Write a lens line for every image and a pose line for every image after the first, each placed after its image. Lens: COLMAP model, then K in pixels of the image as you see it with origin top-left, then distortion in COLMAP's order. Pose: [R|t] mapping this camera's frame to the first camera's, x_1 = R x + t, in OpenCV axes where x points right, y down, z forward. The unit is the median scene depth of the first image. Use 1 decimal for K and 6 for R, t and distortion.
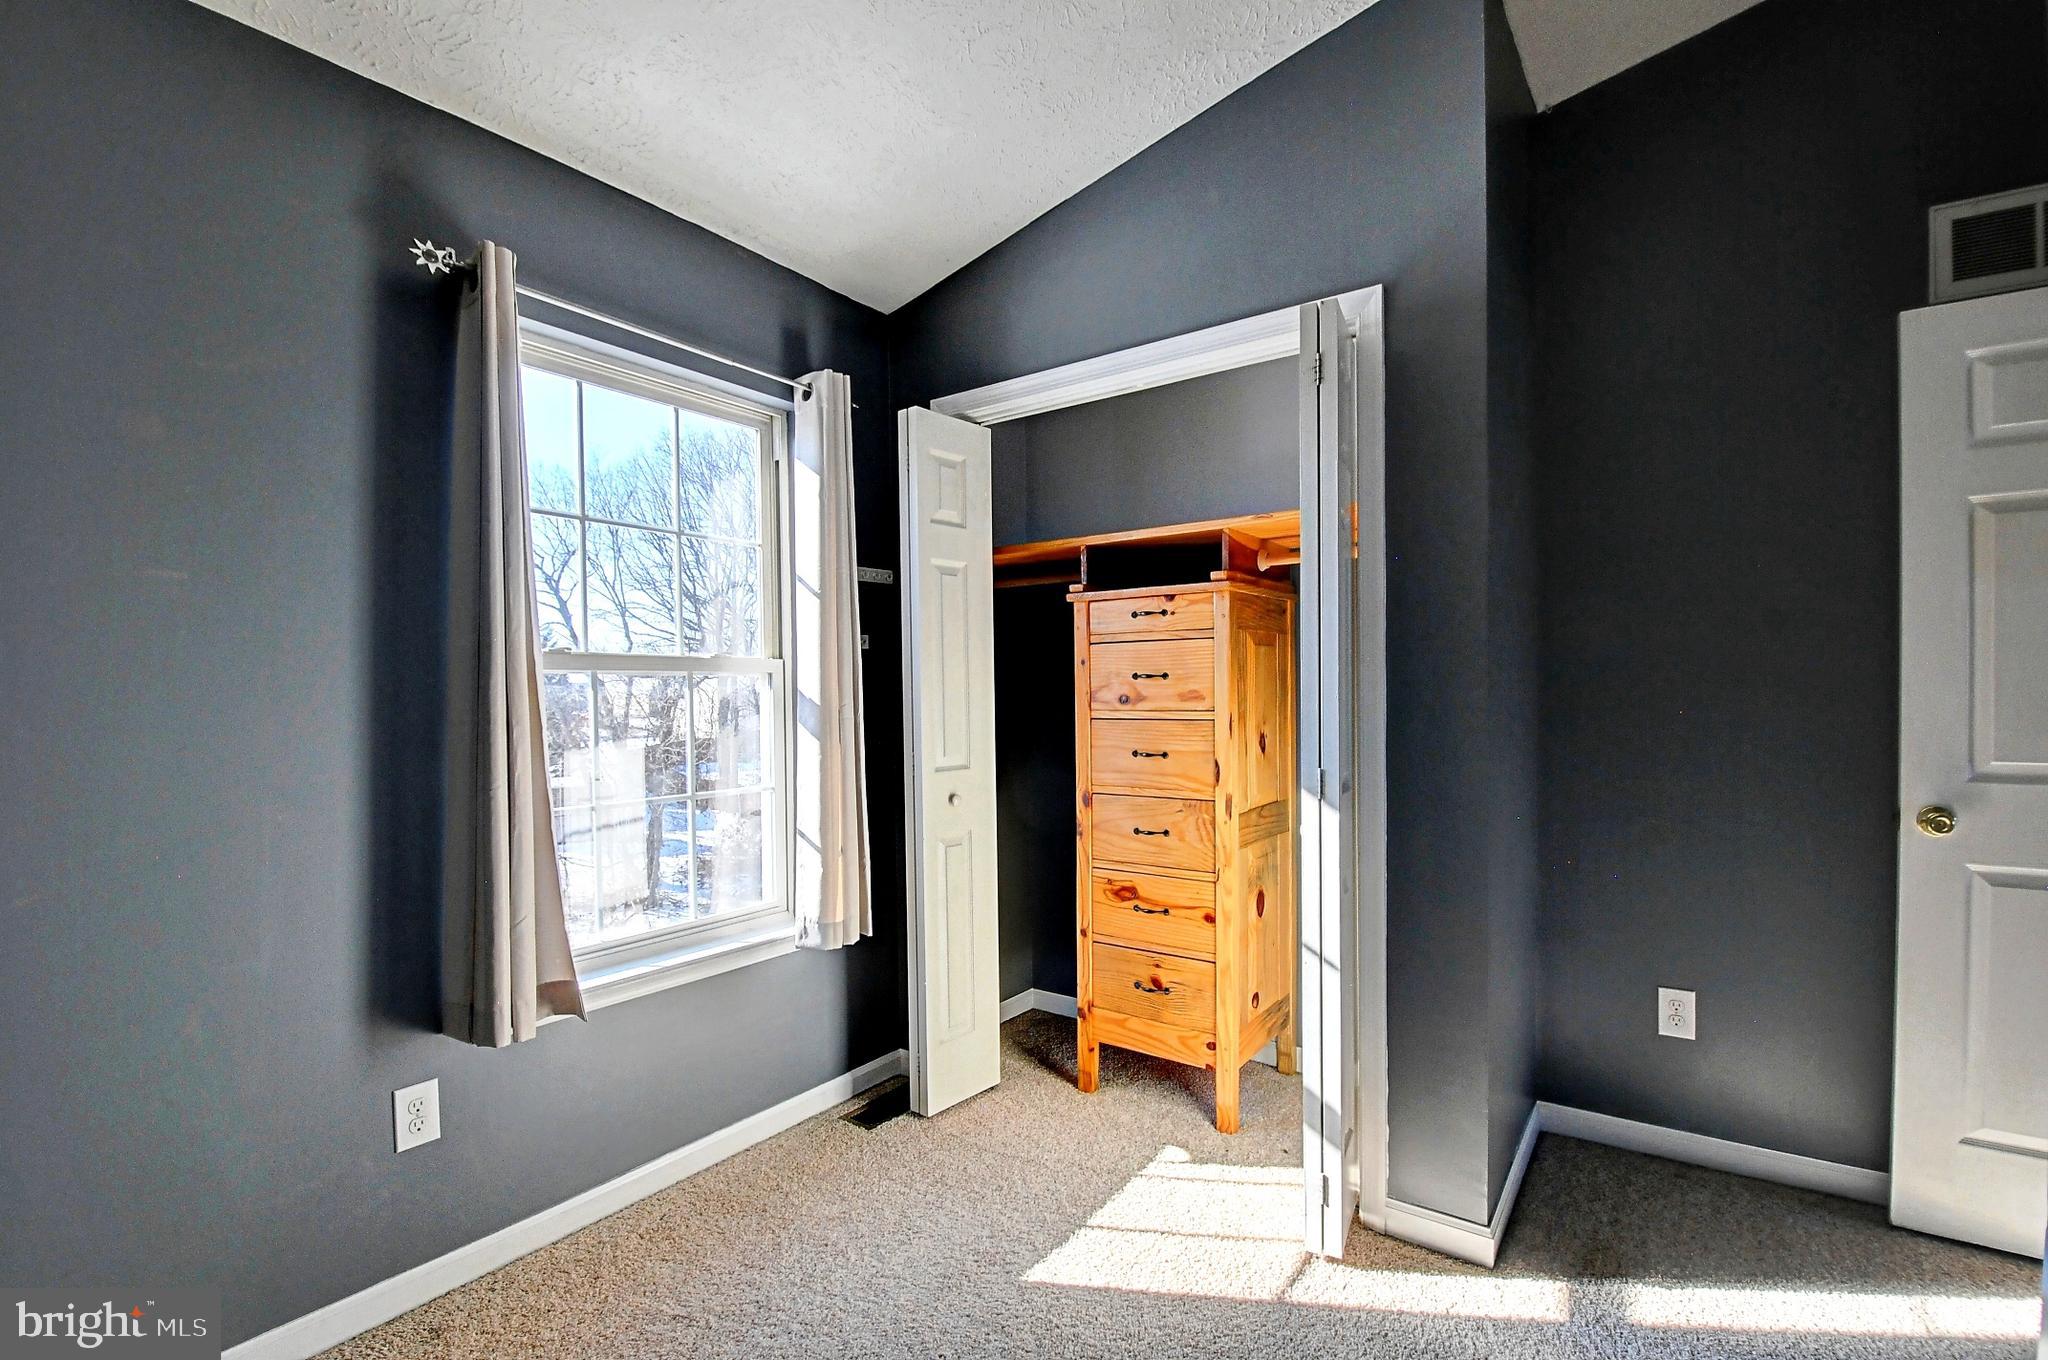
lens RADIAL K [[888.4, 0, 1037.0], [0, 888.4, 688.0], [0, 0, 1]] dist [-0.003727, -0.011053]
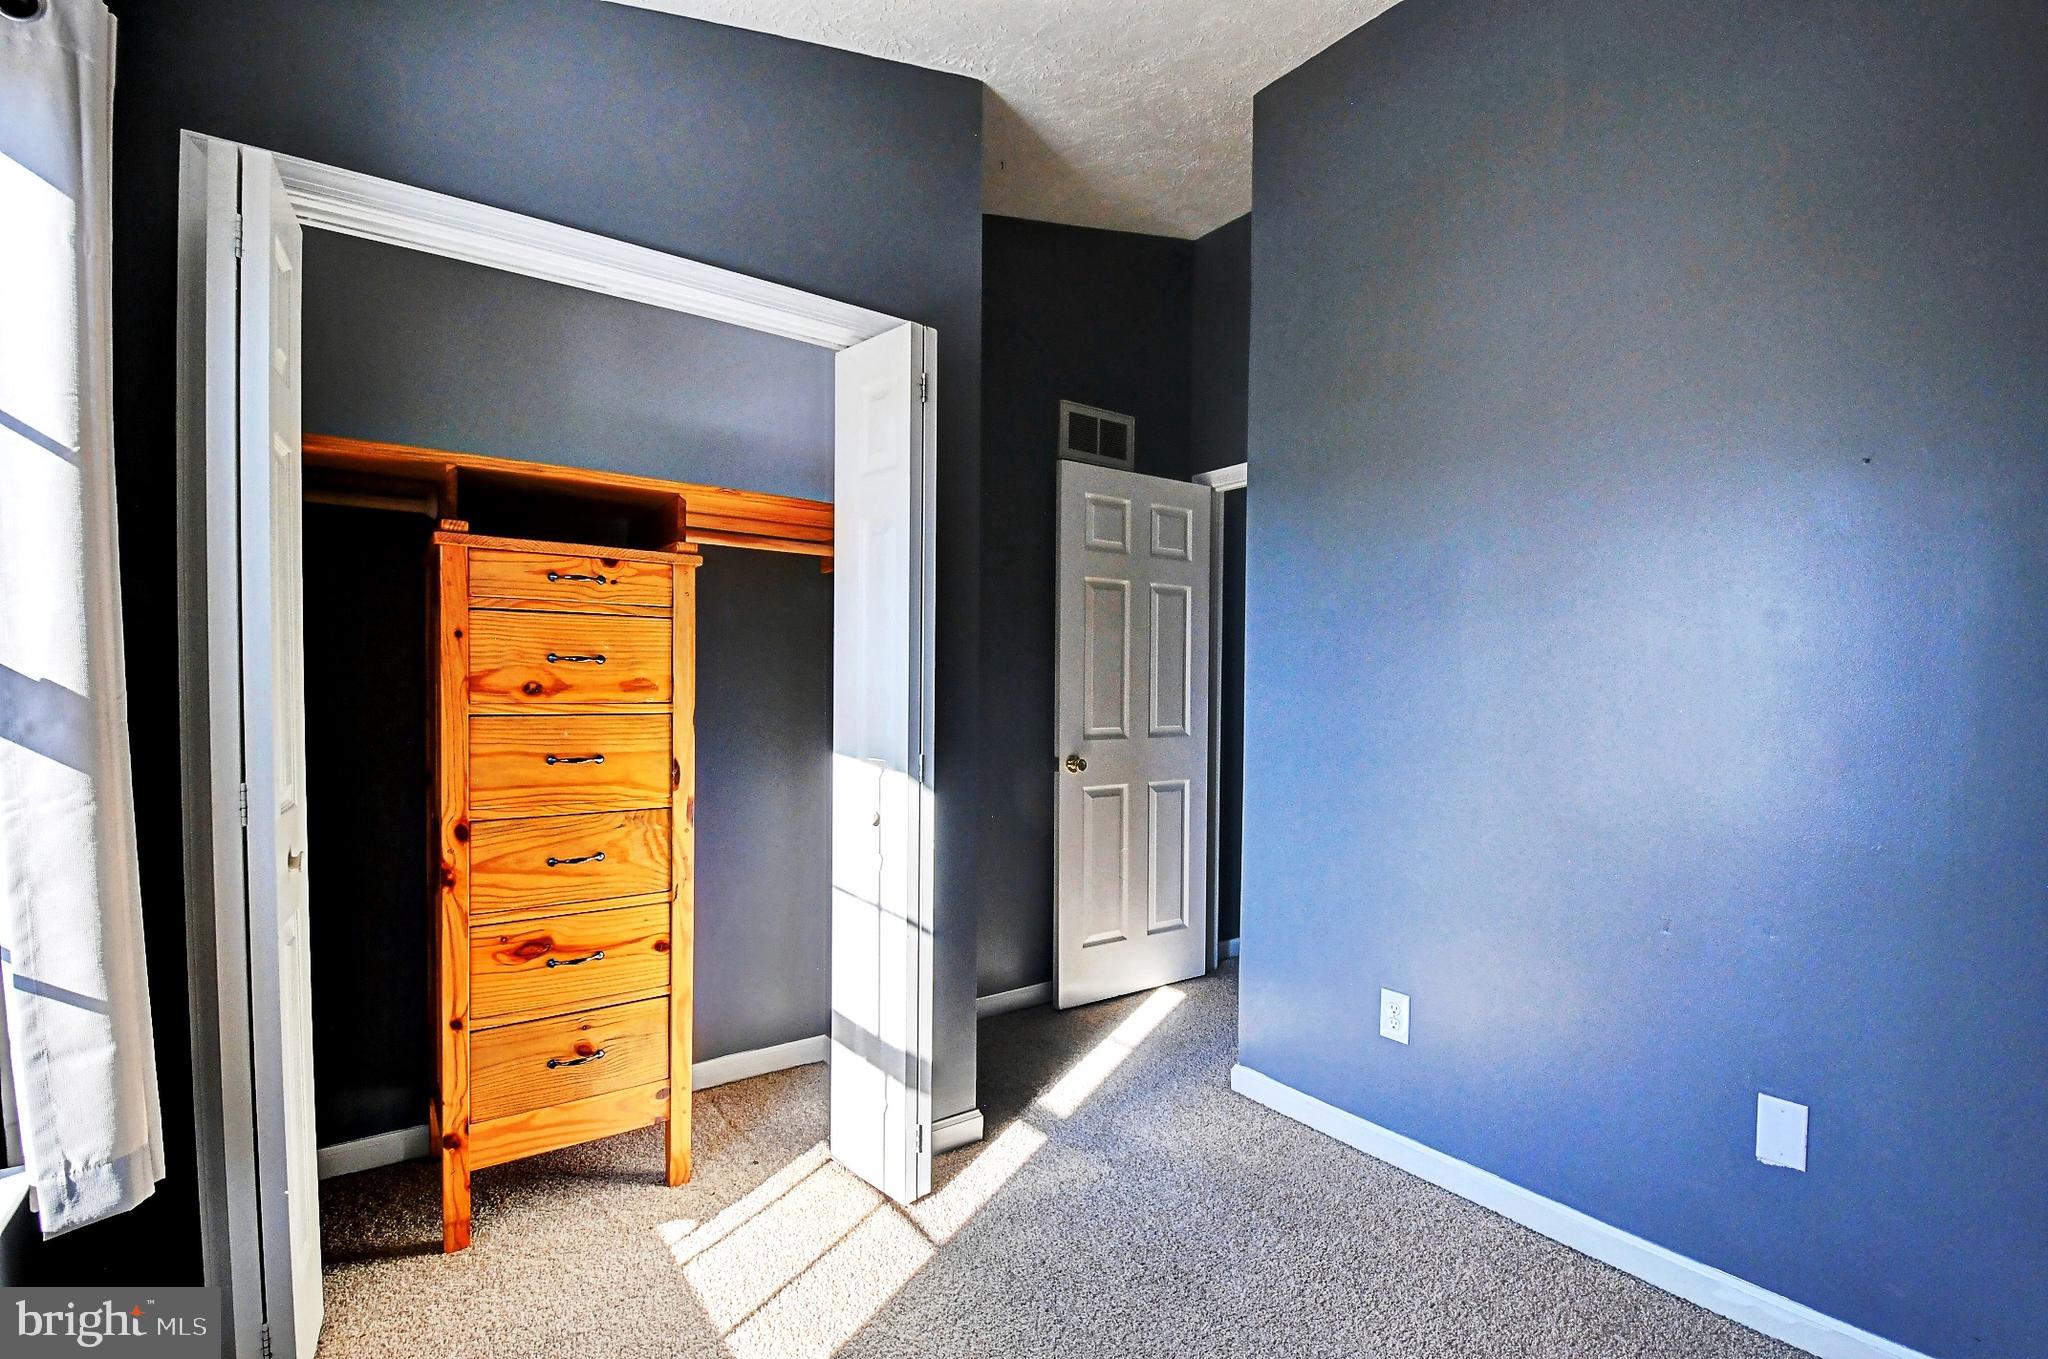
lens RADIAL K [[925.4, 0, 1026.8], [0, 925.4, 683.3], [0, 0, 1]] dist [-0.011862, -0.000550]
pose [[0.311444, 0.011702, 0.950193, -0.518458], [-0.019474, 0.999793, -0.005930, 0.005079], [-0.950065, -0.016657, 0.311607, 0.375540]]
